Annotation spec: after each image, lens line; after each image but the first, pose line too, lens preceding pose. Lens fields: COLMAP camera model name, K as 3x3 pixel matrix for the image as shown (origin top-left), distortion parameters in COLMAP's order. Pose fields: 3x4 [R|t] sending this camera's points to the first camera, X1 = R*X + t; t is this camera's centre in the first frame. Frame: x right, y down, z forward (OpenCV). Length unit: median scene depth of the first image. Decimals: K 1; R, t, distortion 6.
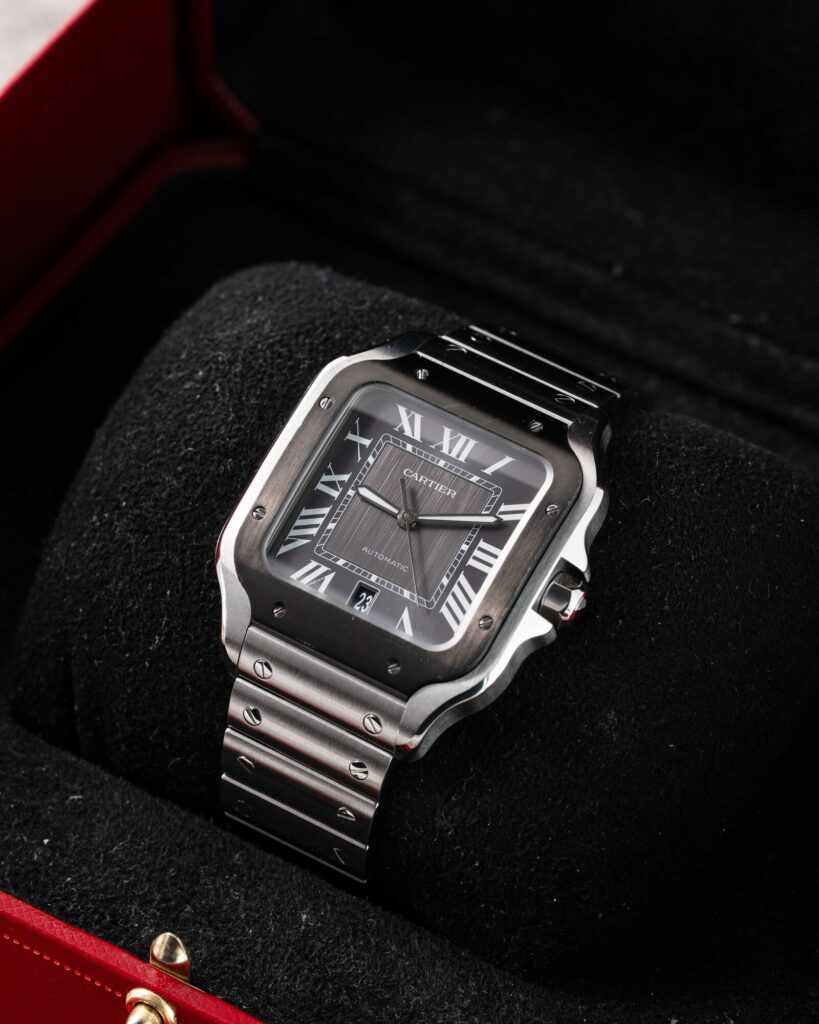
lens RADIAL K [[4507.7, 0, 371.2], [0, 4507.7, 511.2], [0, 0, 1]] dist [0.031715, 0.000000]
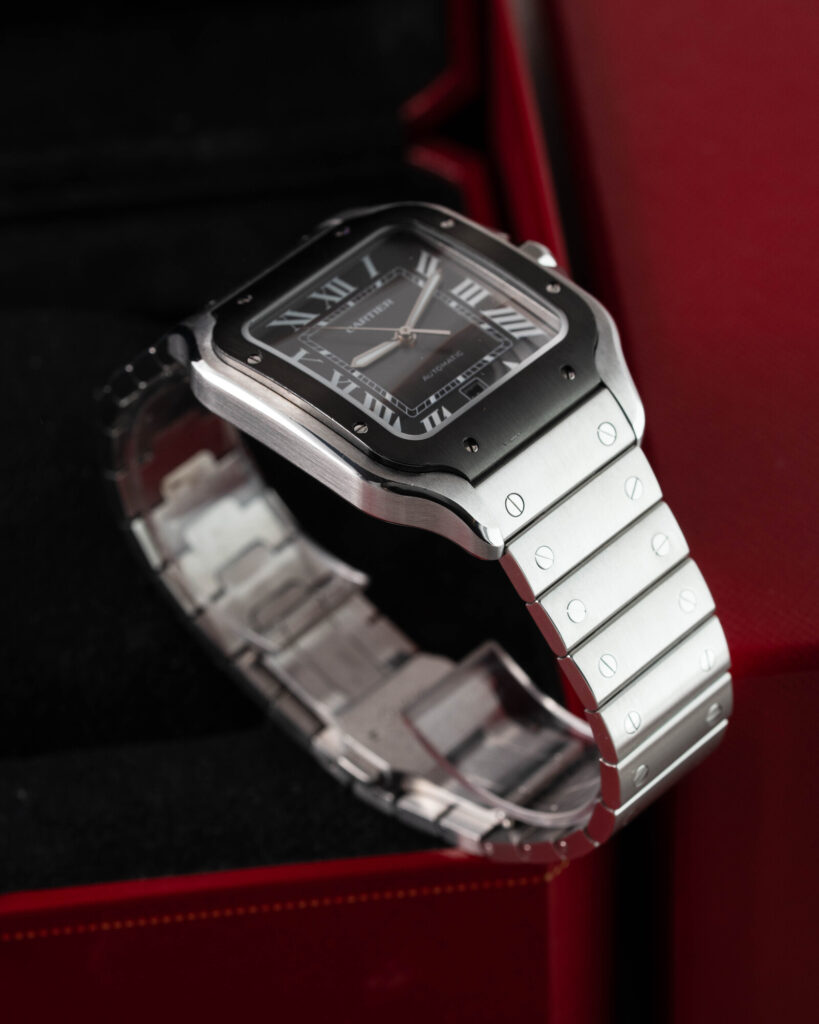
lens RADIAL K [[4507.7, 0, 409.2], [0, 4507.7, 511.8], [0, 0, 1]] dist [0.031715, 0.000000]
pose [[0.188177, -0.555289, 0.810088, -0.753062], [0.864688, 0.484803, 0.131457, -0.100874], [-0.465730, 0.675736, 0.571381, 0.494144]]
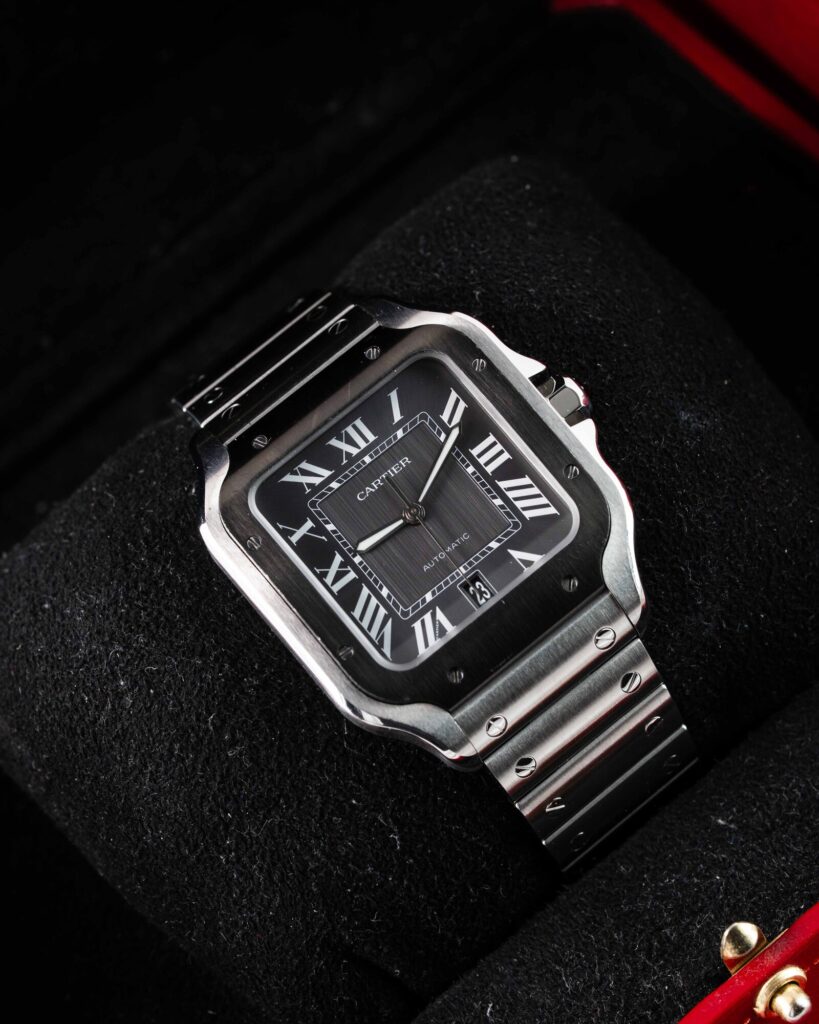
lens RADIAL K [[4507.7, 0, 416.5], [0, 4507.7, 508.0], [0, 0, 1]] dist [0.031715, 0.000000]
pose [[0.353099, -0.846957, 0.397473, -0.353113], [0.857393, 0.462959, 0.224824, -0.203275], [-0.374430, 0.261406, 0.889646, 0.182389]]
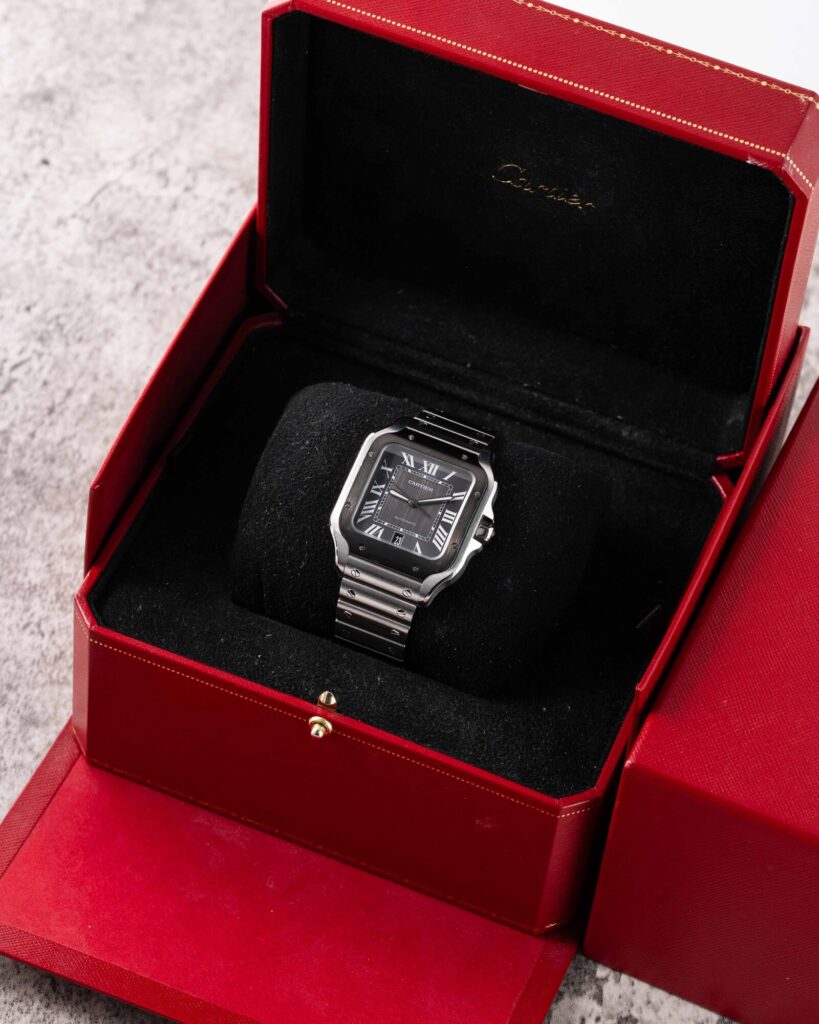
lens RADIAL K [[4507.7, 0, 410.4], [0, 4507.7, 509.7], [0, 0, 1]] dist [0.031715, 0.000000]
pose [[0.987612, -0.087228, 0.130435, -0.290966], [0.079176, 0.994693, 0.065701, -0.144585], [-0.135474, -0.054560, 0.989278, -1.261113]]
